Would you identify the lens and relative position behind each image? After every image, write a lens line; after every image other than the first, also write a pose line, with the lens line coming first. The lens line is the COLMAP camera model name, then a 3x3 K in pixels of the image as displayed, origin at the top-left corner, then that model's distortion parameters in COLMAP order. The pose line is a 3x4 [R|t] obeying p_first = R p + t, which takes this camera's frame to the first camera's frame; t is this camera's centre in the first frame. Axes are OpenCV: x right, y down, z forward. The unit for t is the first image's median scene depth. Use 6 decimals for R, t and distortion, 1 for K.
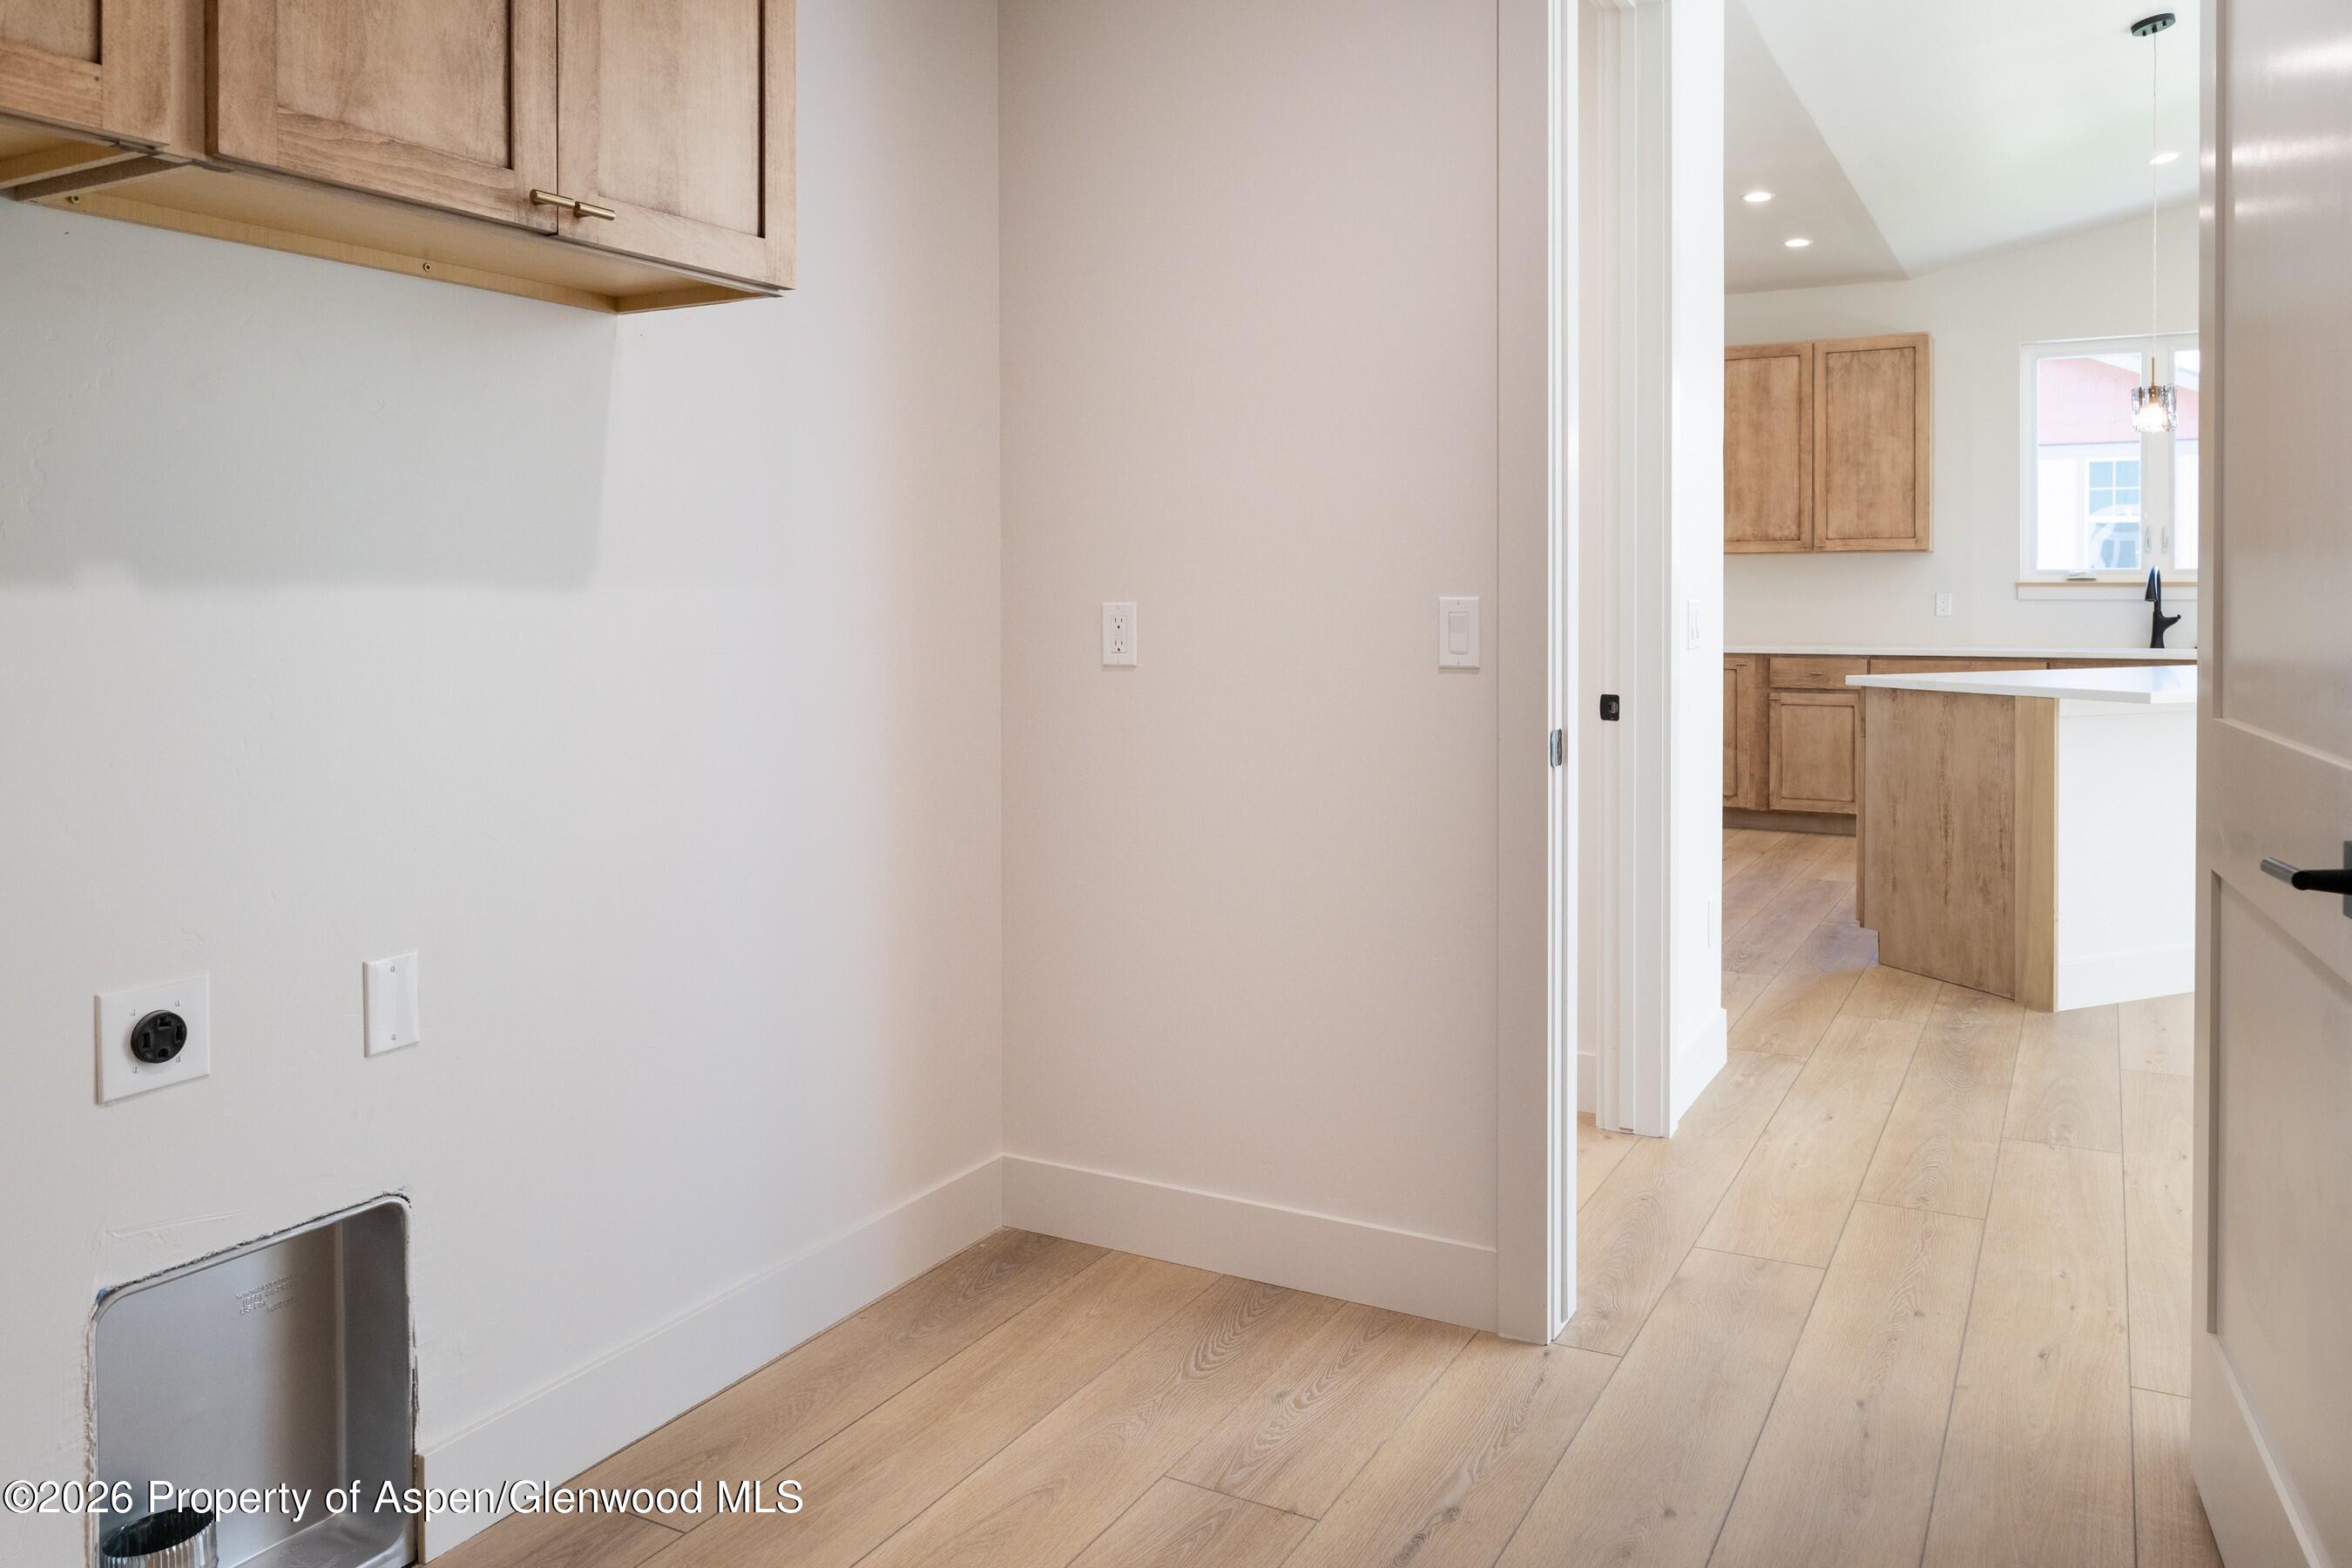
lens RADIAL K [[1665.7, 0, 1196.1], [0, 1665.7, 627.1], [0, 0, 1]] dist [-0.007694, -0.001480]
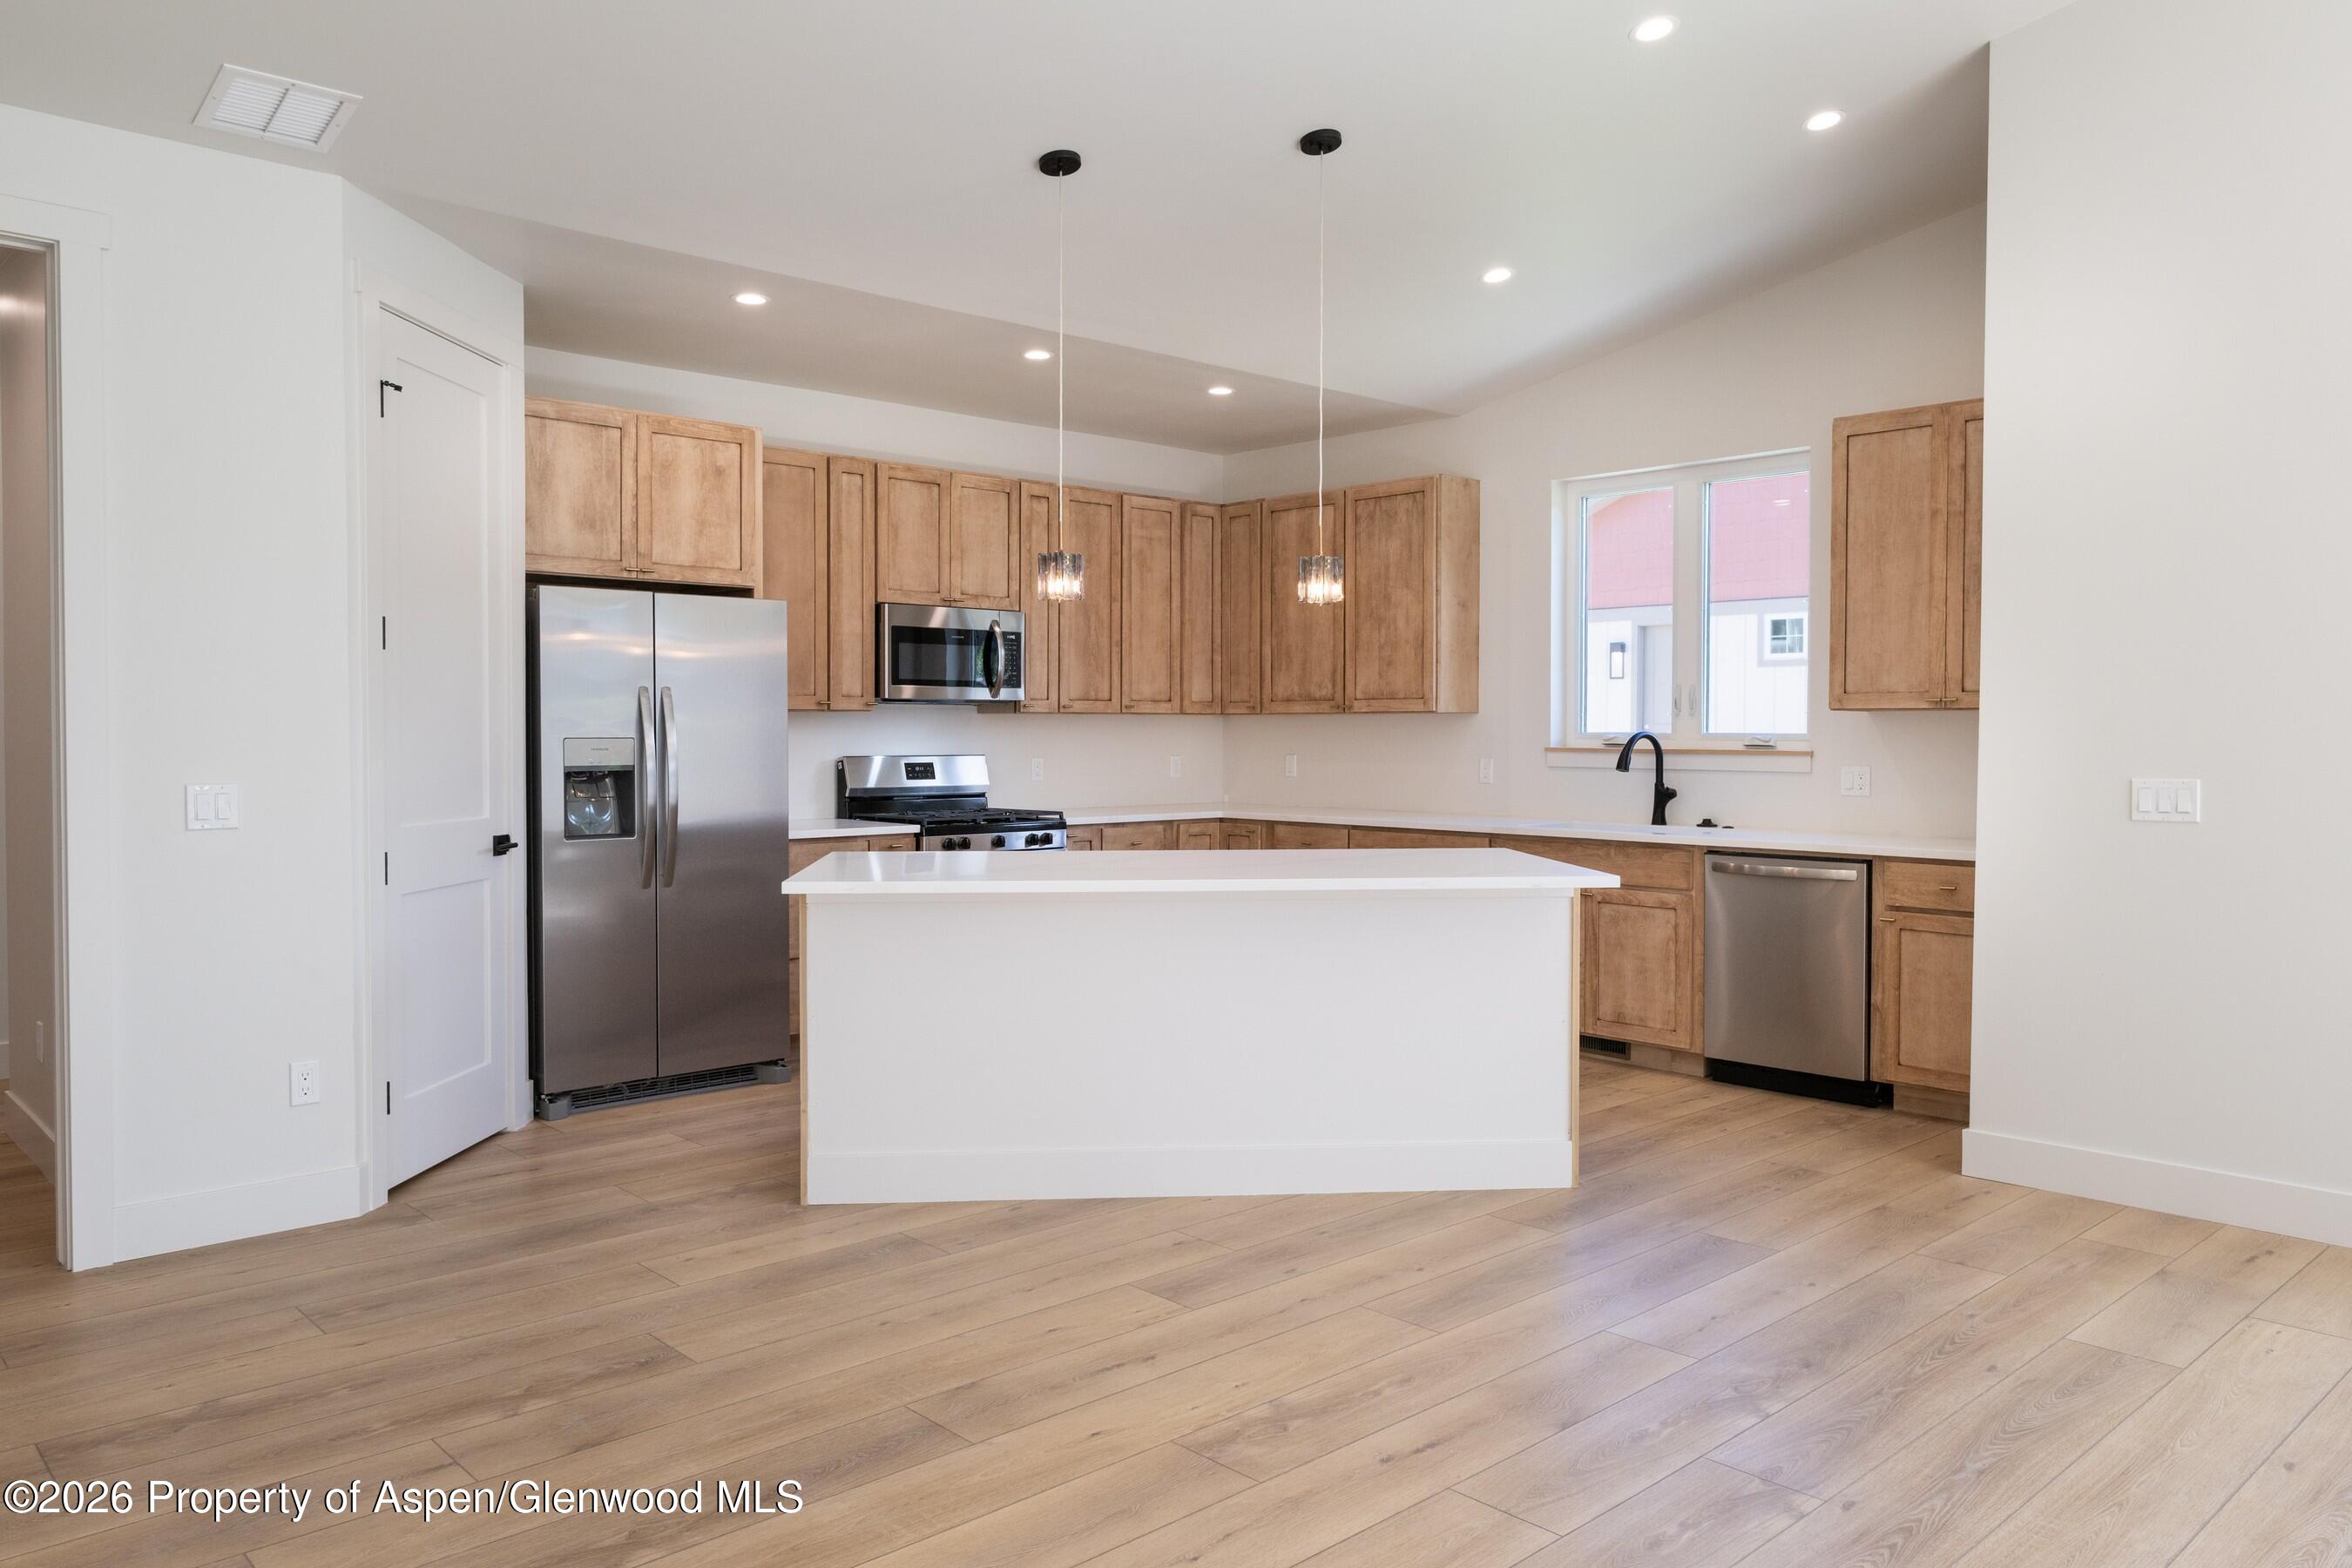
lens RADIAL K [[1649.0, 0, 1164.5], [0, 1649.0, 770.8], [0, 0, 1]] dist [0.002190, -0.008918]
pose [[0.945301, 0.011190, -0.326006, 0.589126], [-0.009187, 0.999928, 0.007683, -0.018978], [0.326069, -0.004268, 0.945336, 0.087595]]
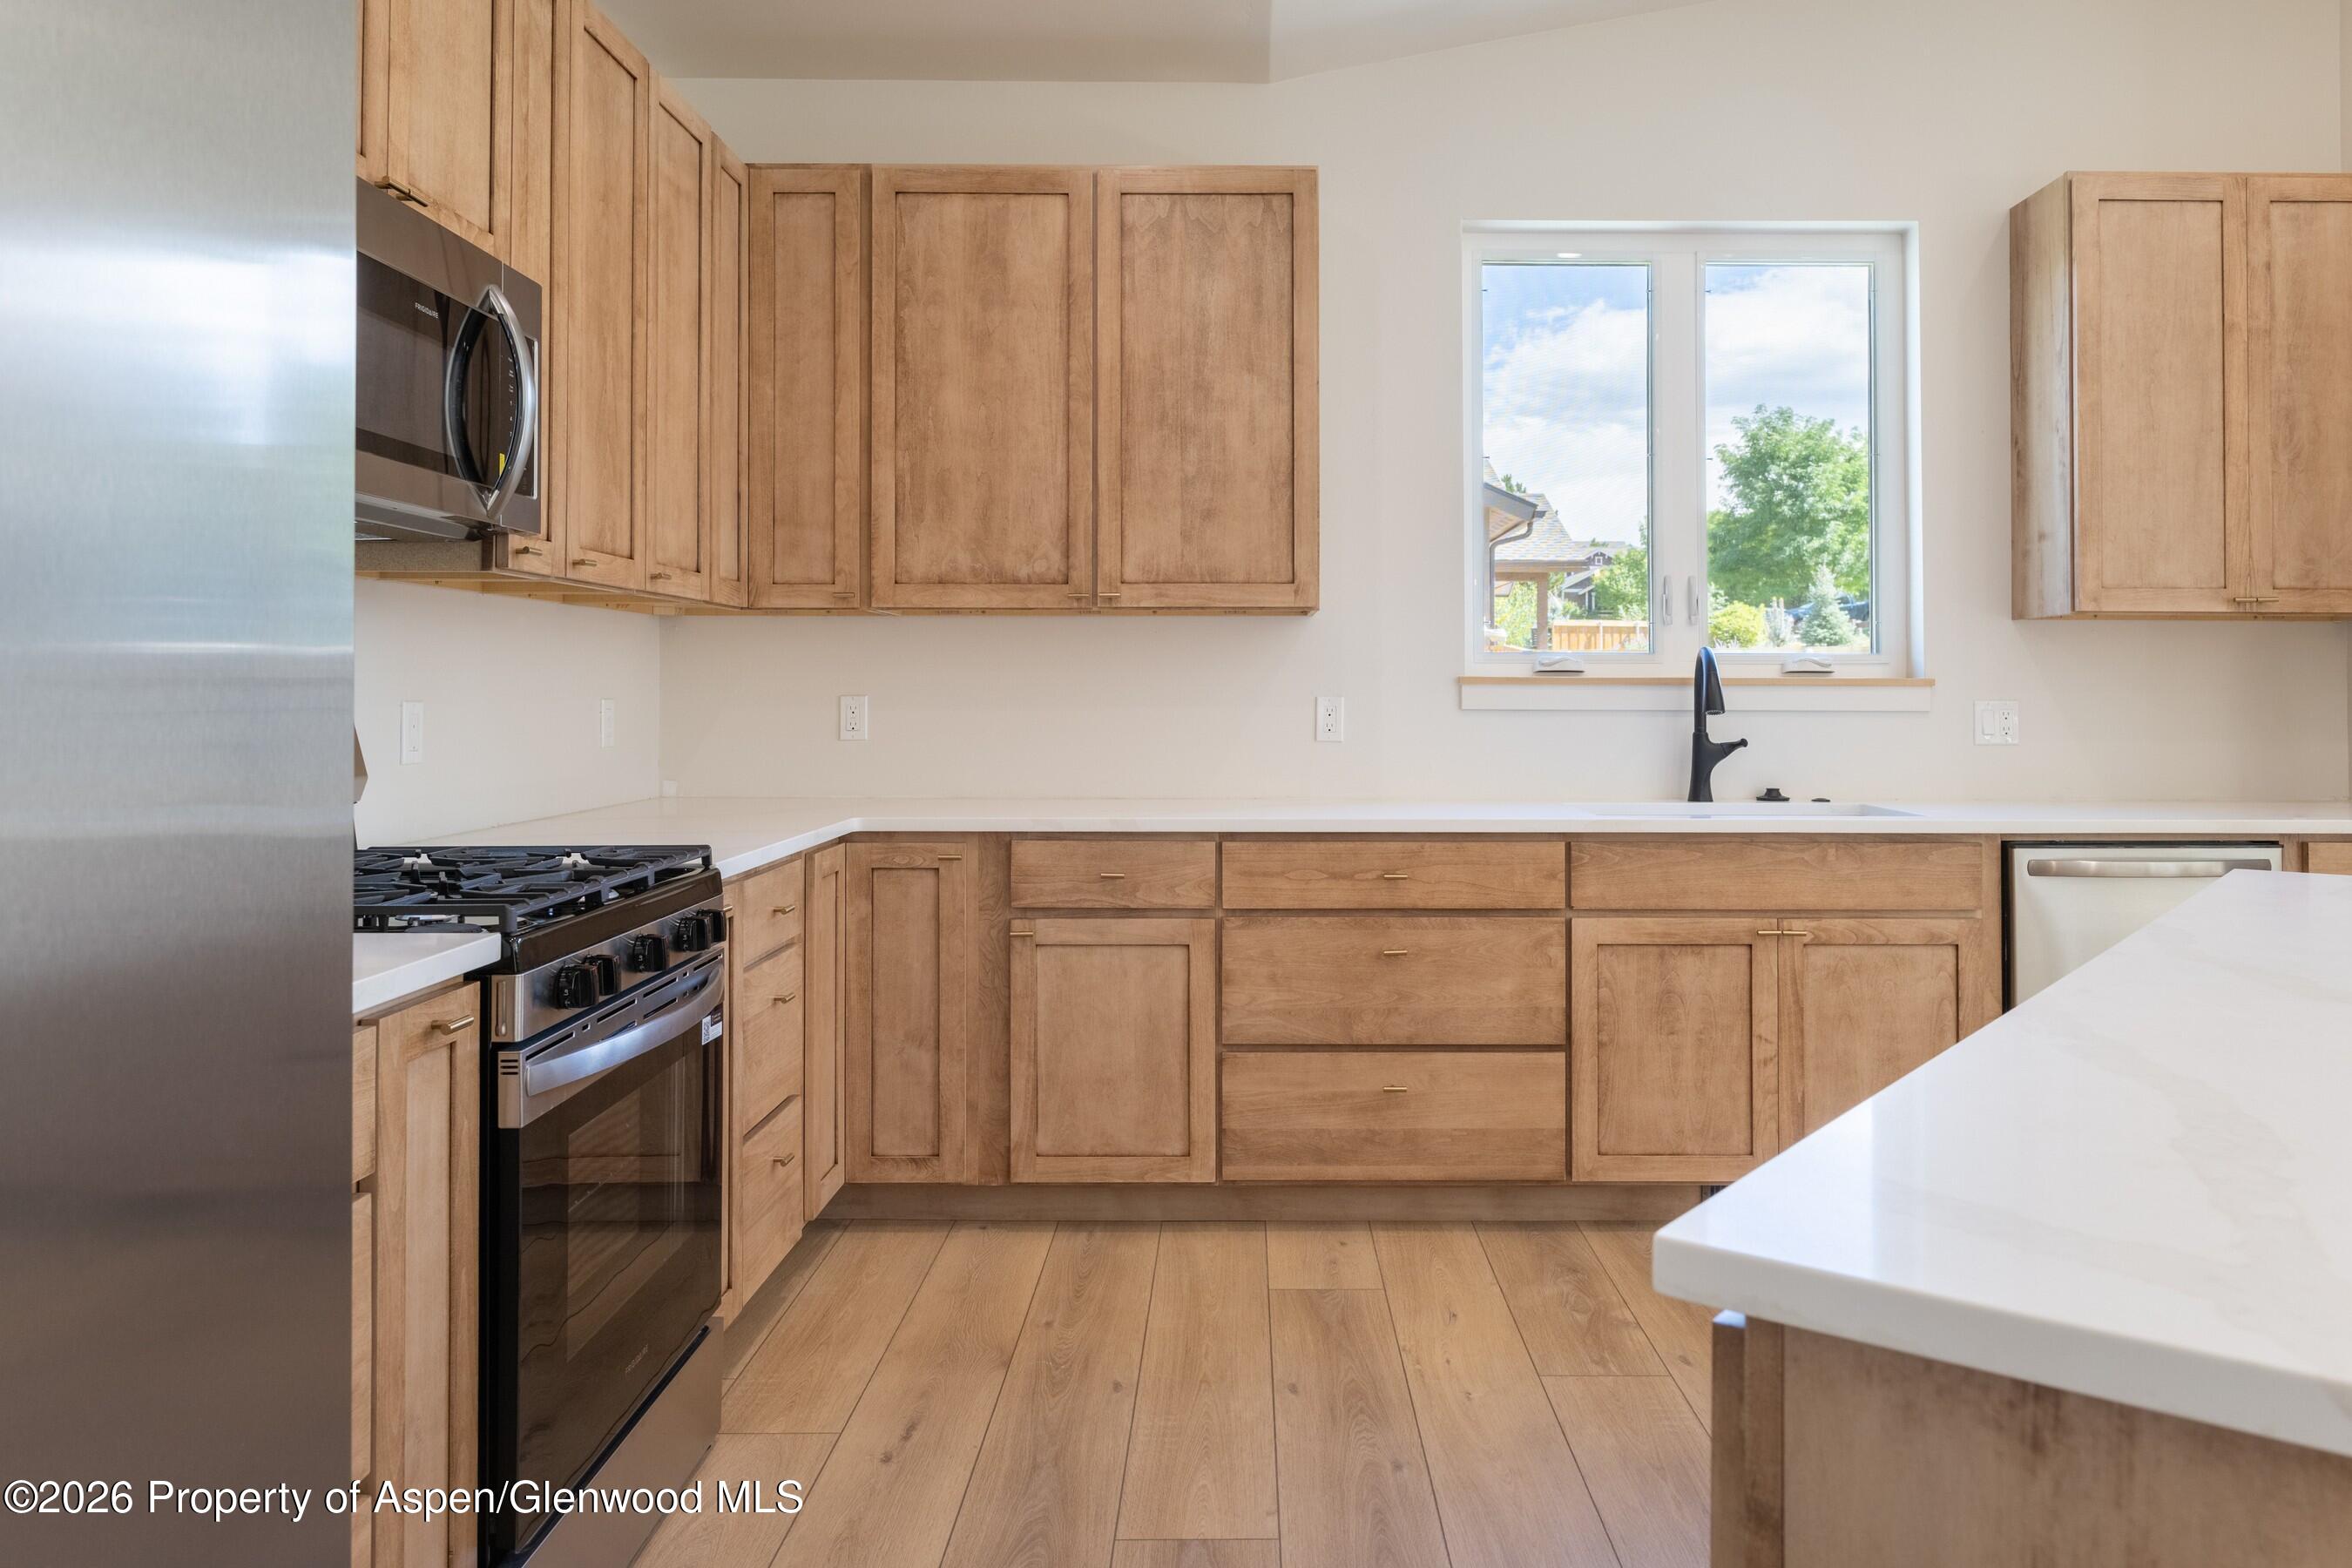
lens RADIAL K [[1649.0, 0, 1252.5], [0, 1649.0, 672.2], [0, 0, 1]] dist [0.002190, -0.008918]
pose [[0.875196, 0.009360, 0.483678, 0.186410], [0.006164, 0.999516, -0.030495, -0.012813], [-0.483729, 0.029671, 0.874715, 0.578382]]
